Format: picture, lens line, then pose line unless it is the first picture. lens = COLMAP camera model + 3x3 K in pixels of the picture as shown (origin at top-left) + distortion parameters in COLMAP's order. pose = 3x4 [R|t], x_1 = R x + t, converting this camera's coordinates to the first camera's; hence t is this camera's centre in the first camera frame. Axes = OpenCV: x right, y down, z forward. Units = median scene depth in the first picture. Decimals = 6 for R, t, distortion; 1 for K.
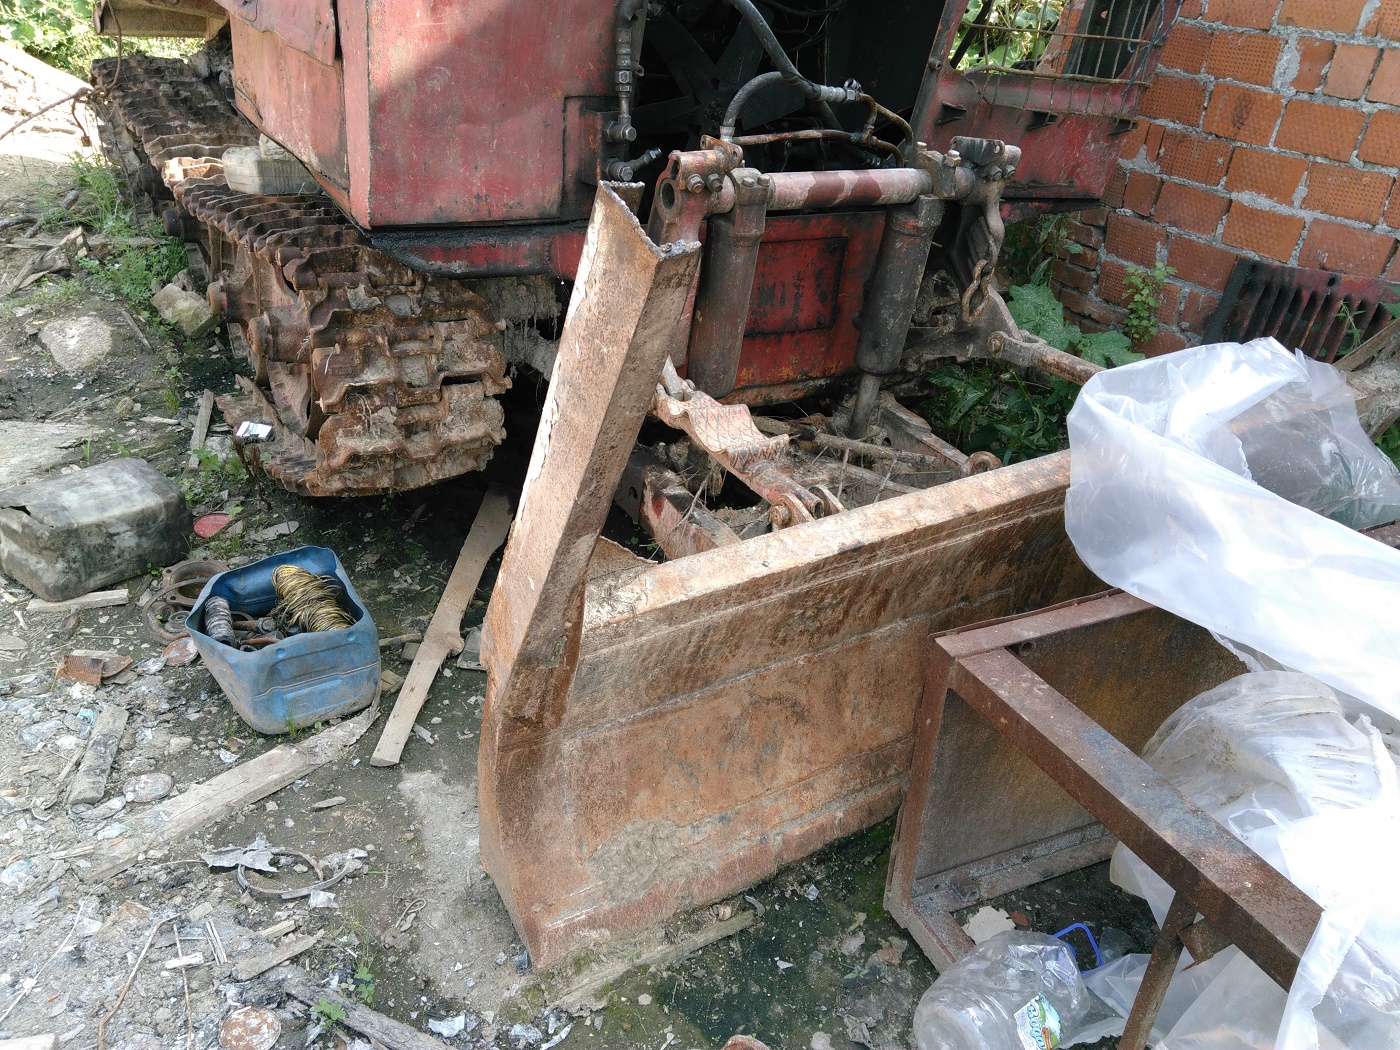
lens RADIAL K [[1130.8, 0, 699.0], [0, 1130.8, 532.3], [0, 0, 1]] dist [0.090798, -0.122642]
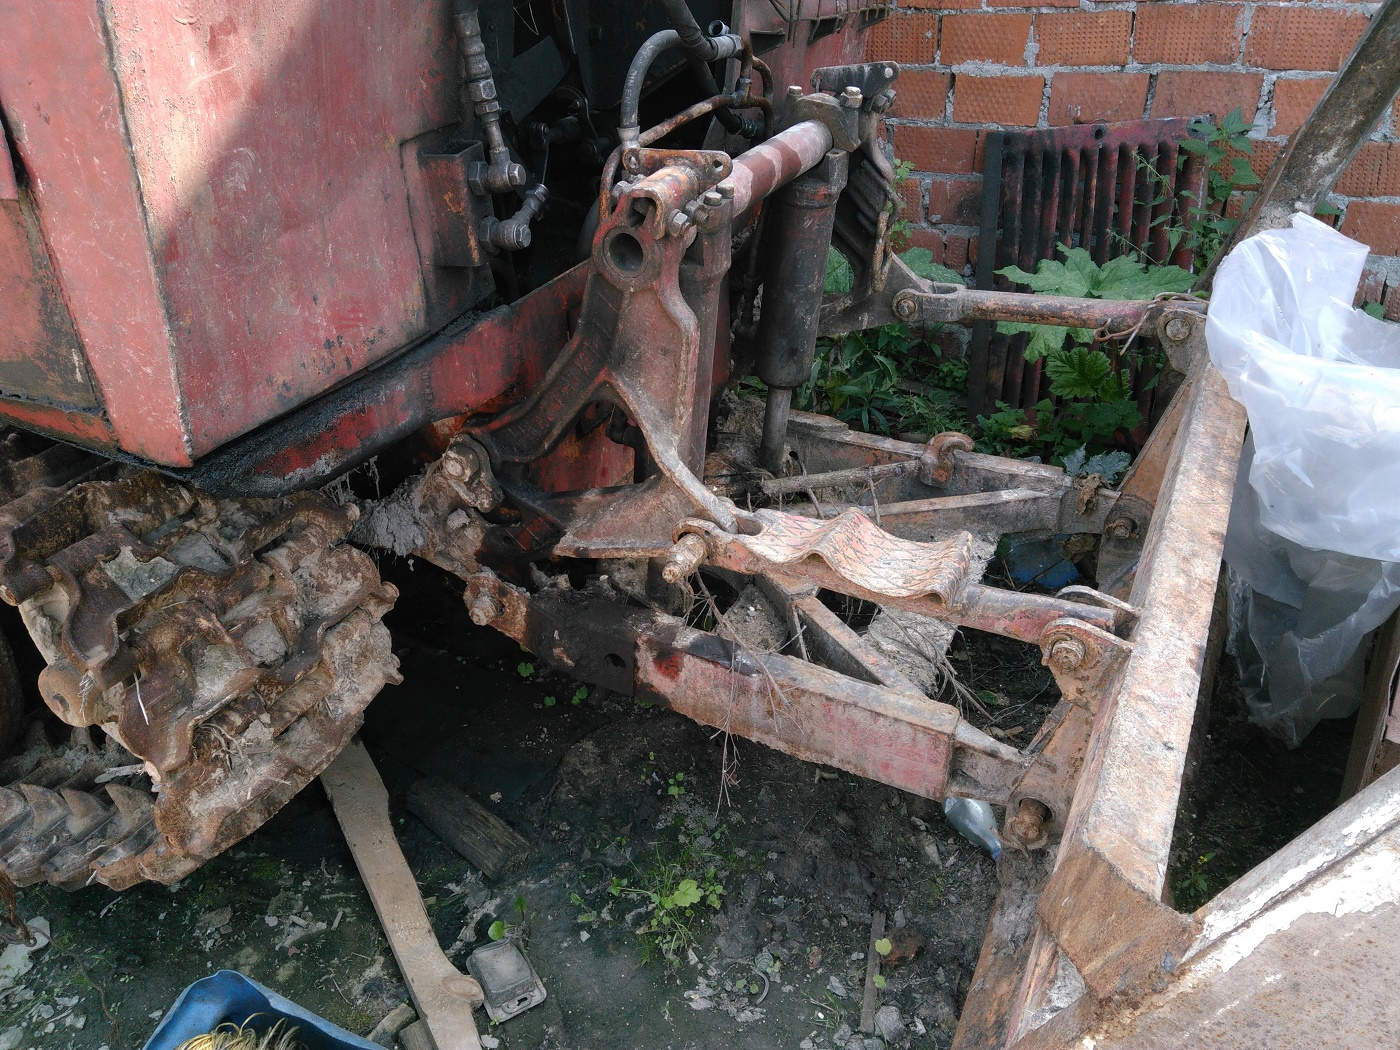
lens RADIAL K [[1113.8, 0, 687.9], [0, 1113.8, 523.6], [0, 0, 1]] dist [0.097551, -0.141611]
pose [[0.832658, -0.380646, 0.402230, -0.272831], [0.356804, 0.924225, 0.136010, -0.196360], [-0.423523, 0.030268, 0.905380, 0.354722]]
